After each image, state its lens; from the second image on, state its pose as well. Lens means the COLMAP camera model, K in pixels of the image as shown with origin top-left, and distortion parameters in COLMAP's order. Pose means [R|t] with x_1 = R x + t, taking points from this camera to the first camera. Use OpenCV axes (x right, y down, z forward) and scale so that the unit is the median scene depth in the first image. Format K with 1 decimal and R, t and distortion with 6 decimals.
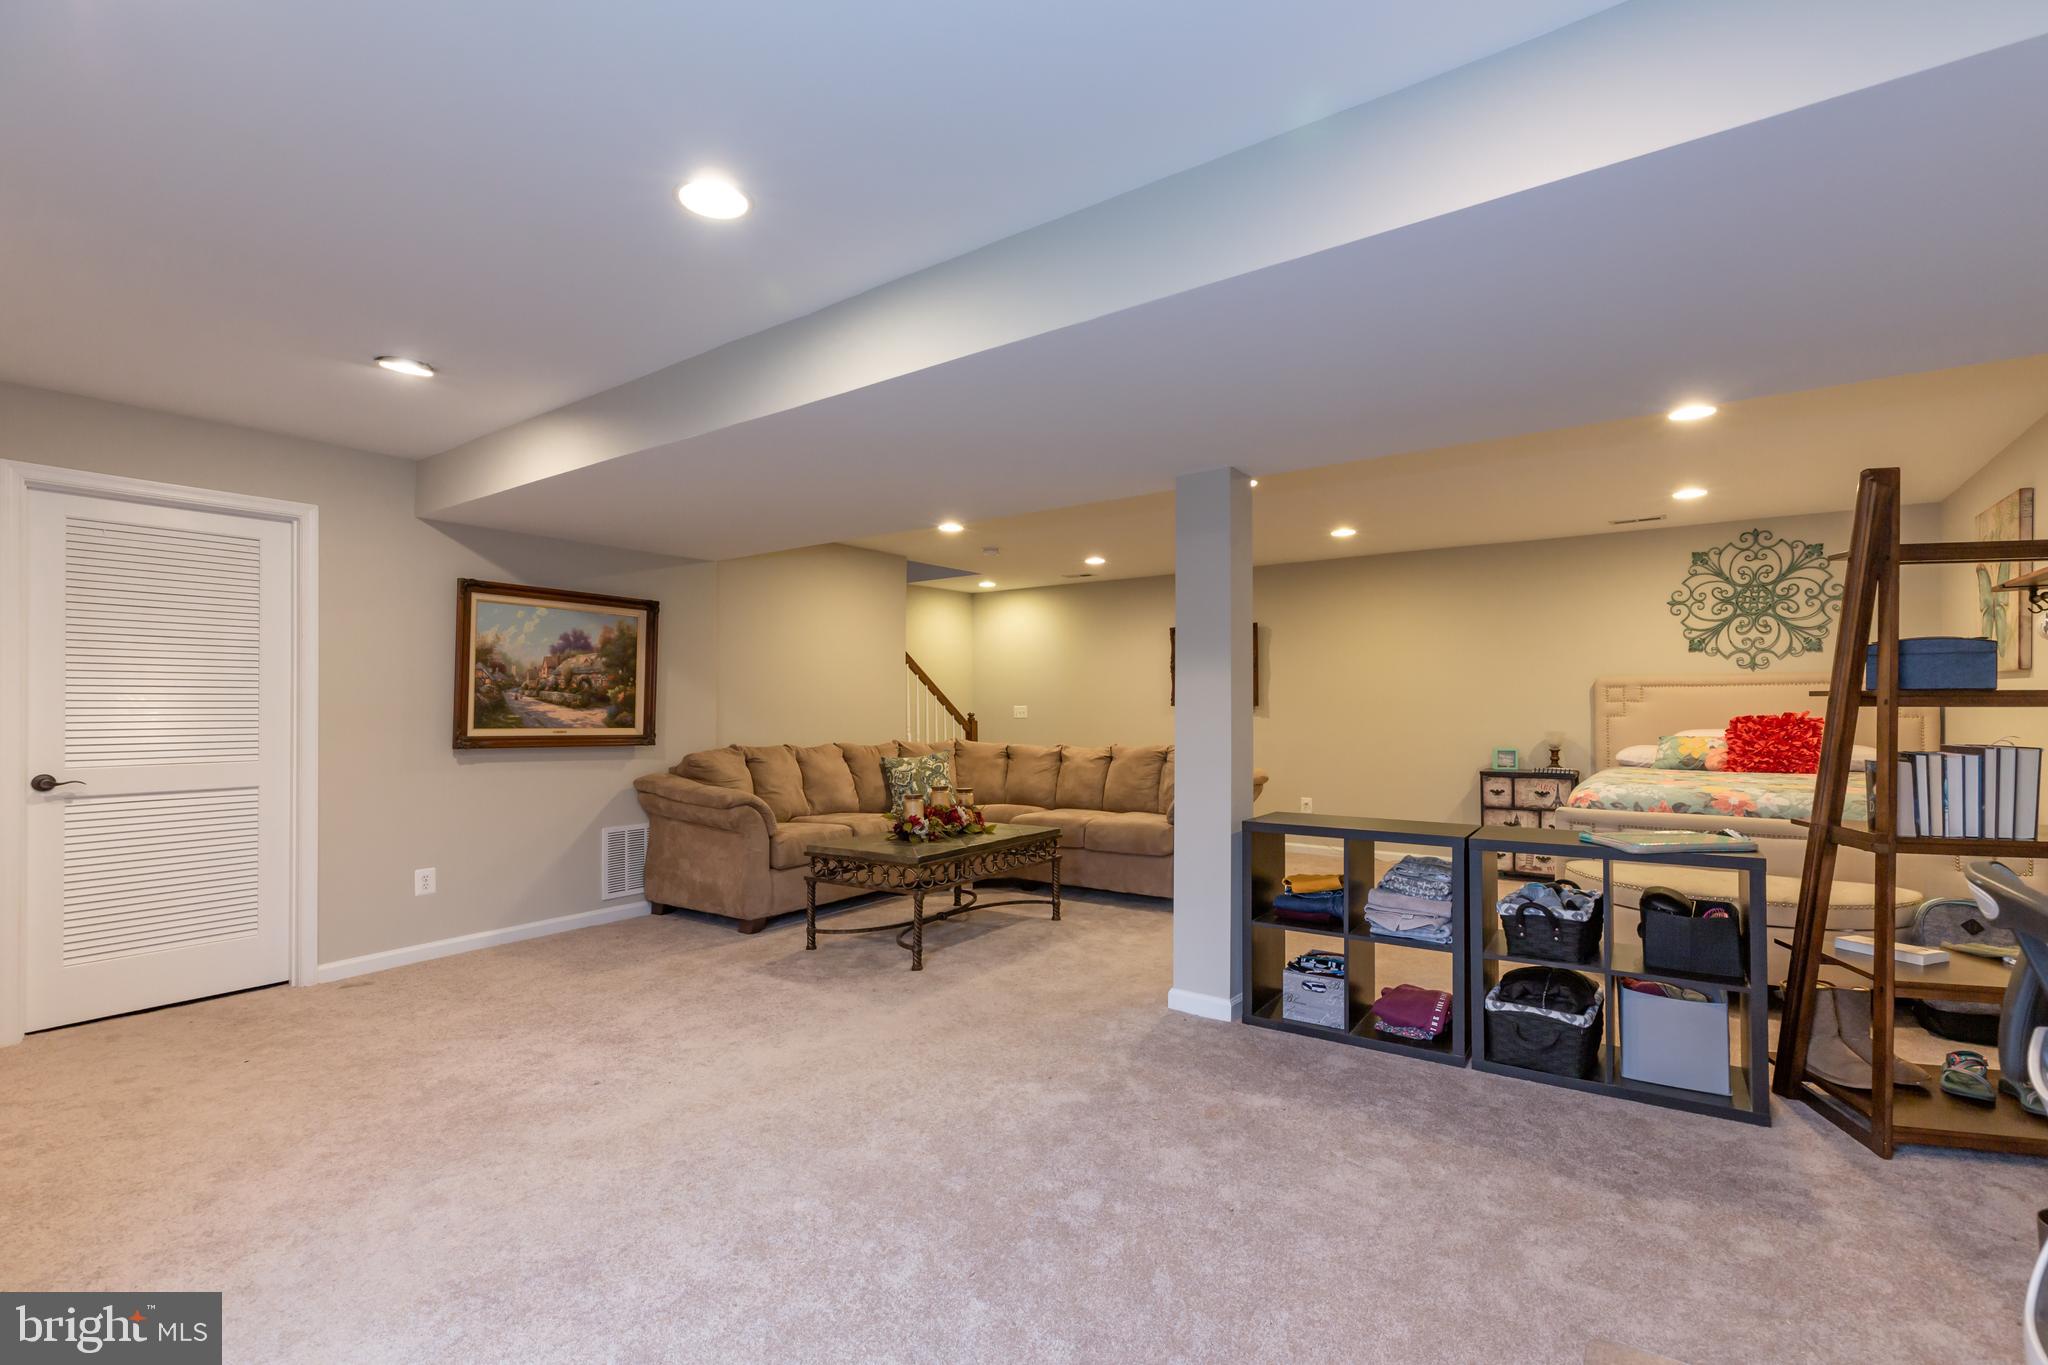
lens RADIAL K [[937.6, 0, 1034.8], [0, 937.6, 696.9], [0, 0, 1]] dist [0.004141, 0.002354]
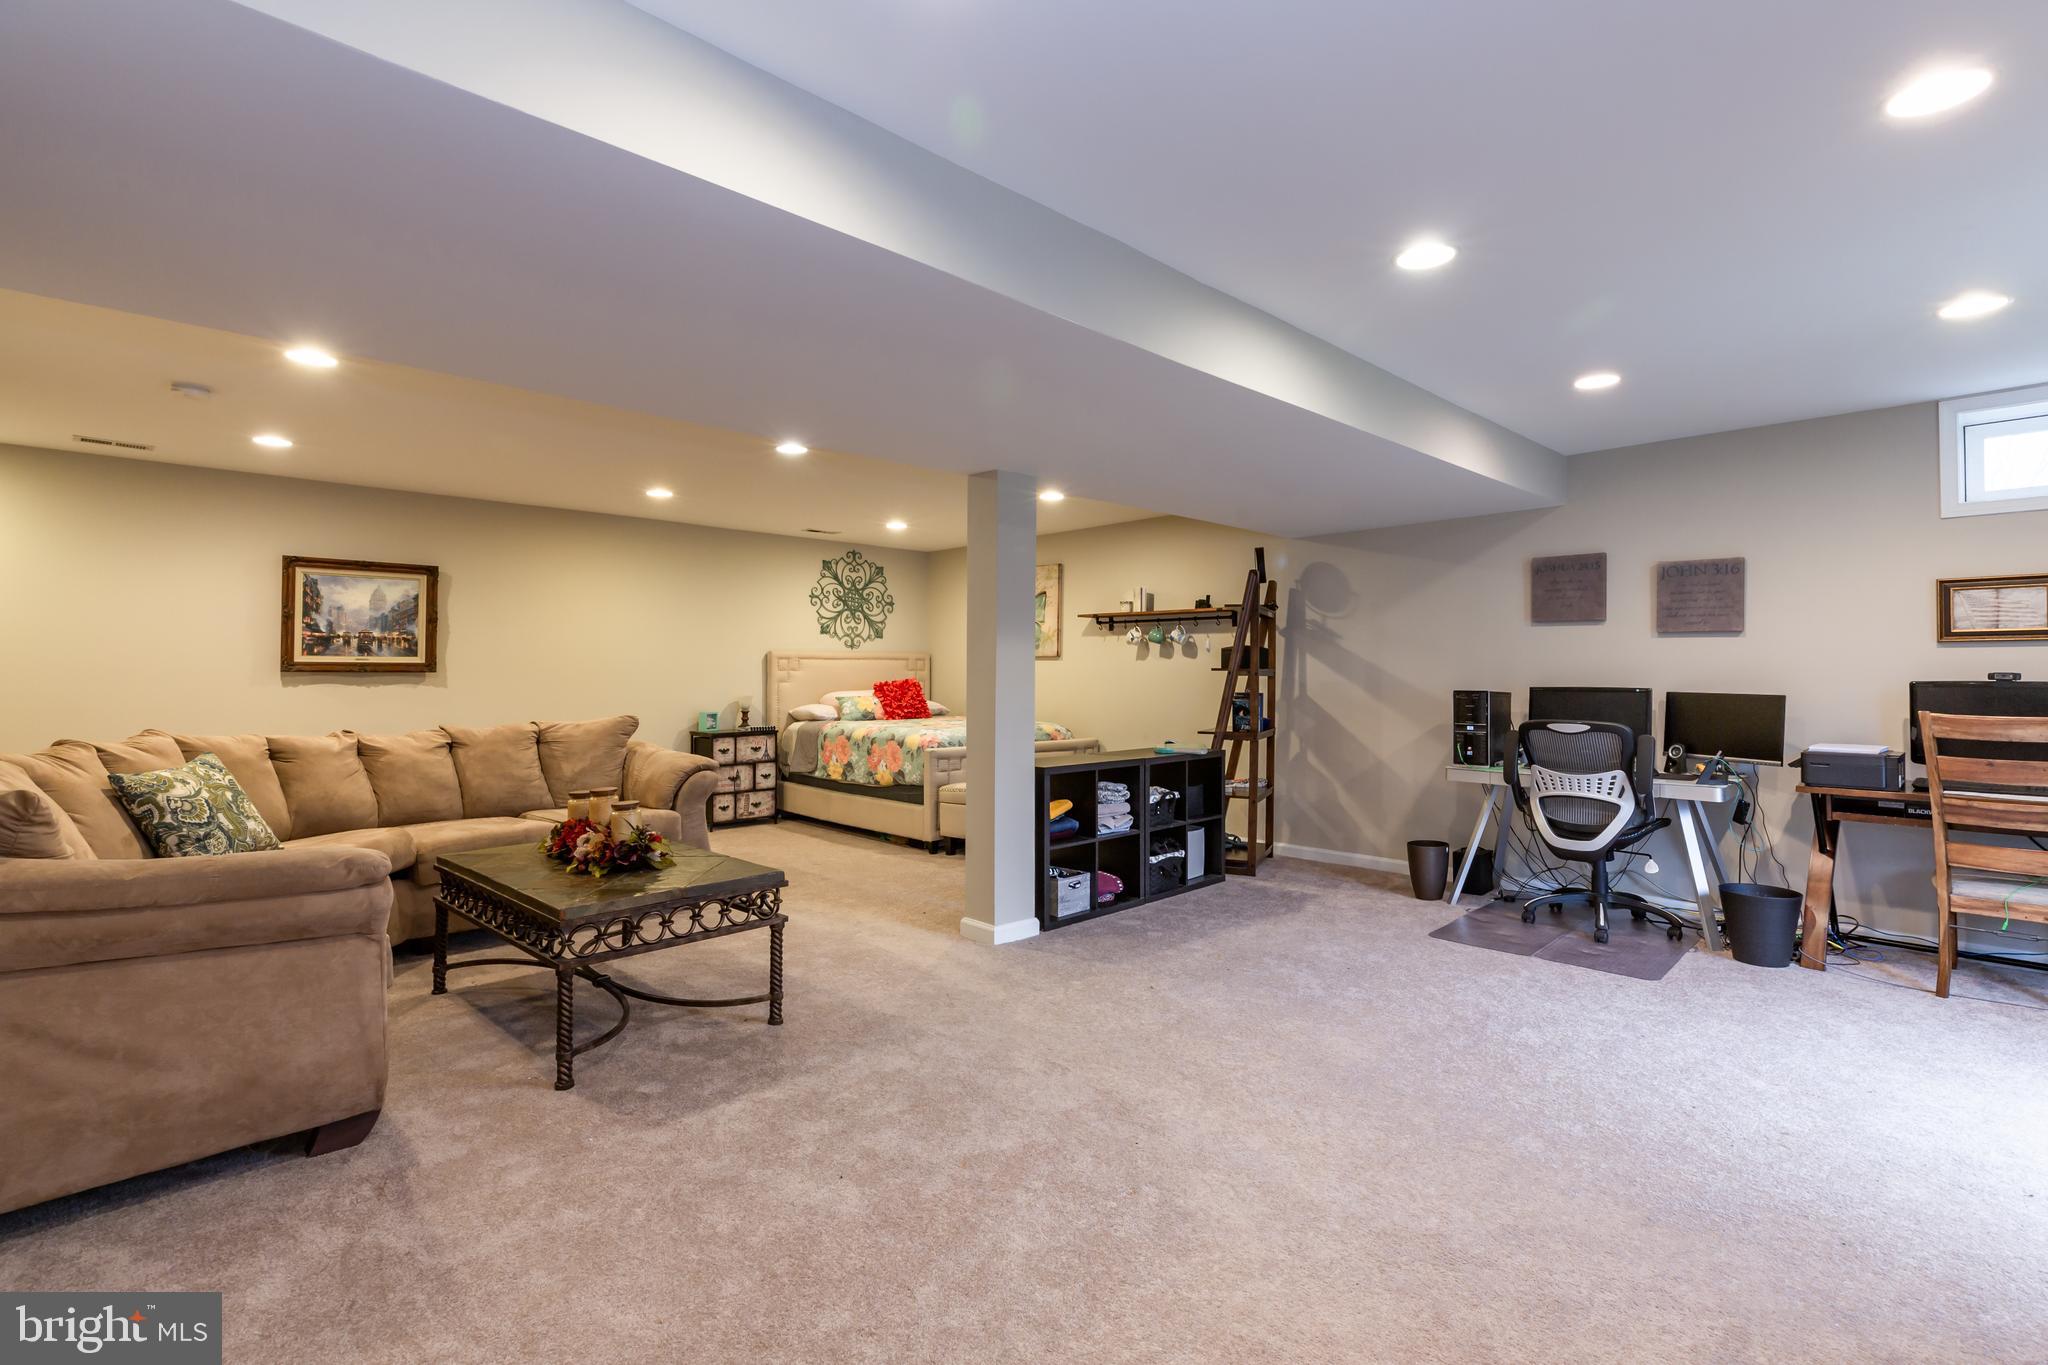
lens RADIAL K [[937.6, 0, 1038.3], [0, 937.6, 669.0], [0, 0, 1]] dist [0.004141, 0.002354]
pose [[0.188693, 0.008383, 0.982000, -0.573083], [-0.009461, 0.999933, -0.006718, 0.008378], [-0.981991, -0.008023, 0.188759, 0.456809]]
